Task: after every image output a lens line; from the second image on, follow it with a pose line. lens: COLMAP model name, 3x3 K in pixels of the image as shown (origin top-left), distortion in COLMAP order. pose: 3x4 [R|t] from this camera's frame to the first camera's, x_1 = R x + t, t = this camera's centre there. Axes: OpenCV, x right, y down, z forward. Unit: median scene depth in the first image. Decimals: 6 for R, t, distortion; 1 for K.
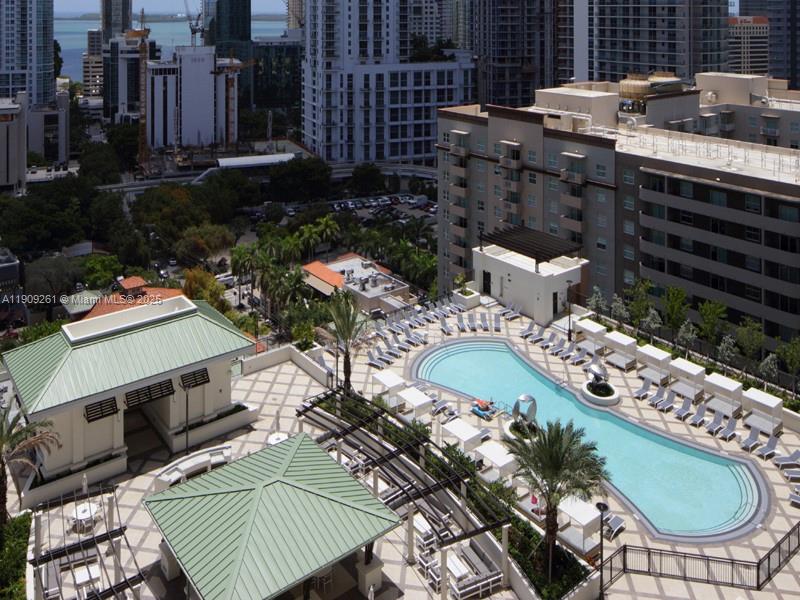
lens RADIAL K [[547.8, 0, 400.0], [0, 547.8, 300.0], [0, 0, 1]] dist [0.000640, 0.002195]
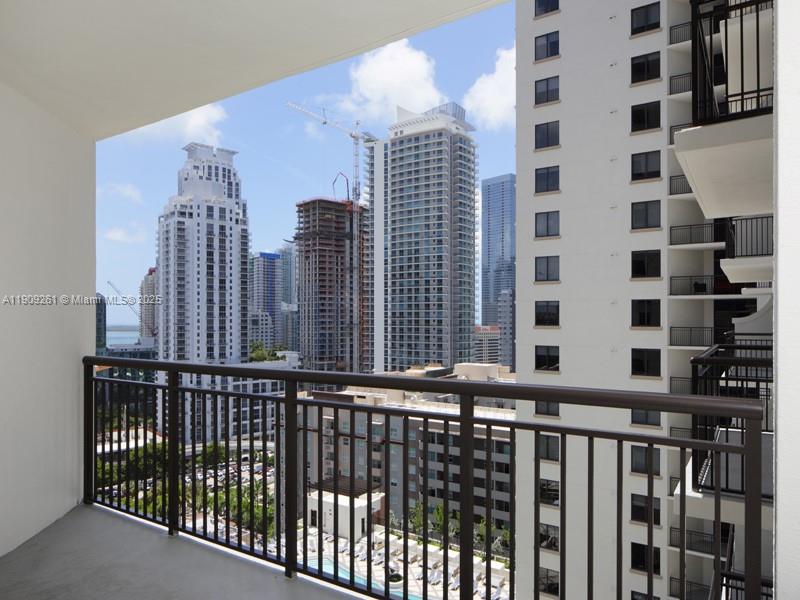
lens RADIAL K [[547.8, 0, 400.0], [0, 547.8, 300.0], [0, 0, 1]] dist [0.000640, 0.002195]
pose [[0.958580, 0.000799, 0.284823, -0.010979], [0.137399, 0.874650, -0.464876, 0.080183], [-0.249492, 0.484755, 0.838312, -0.226438]]
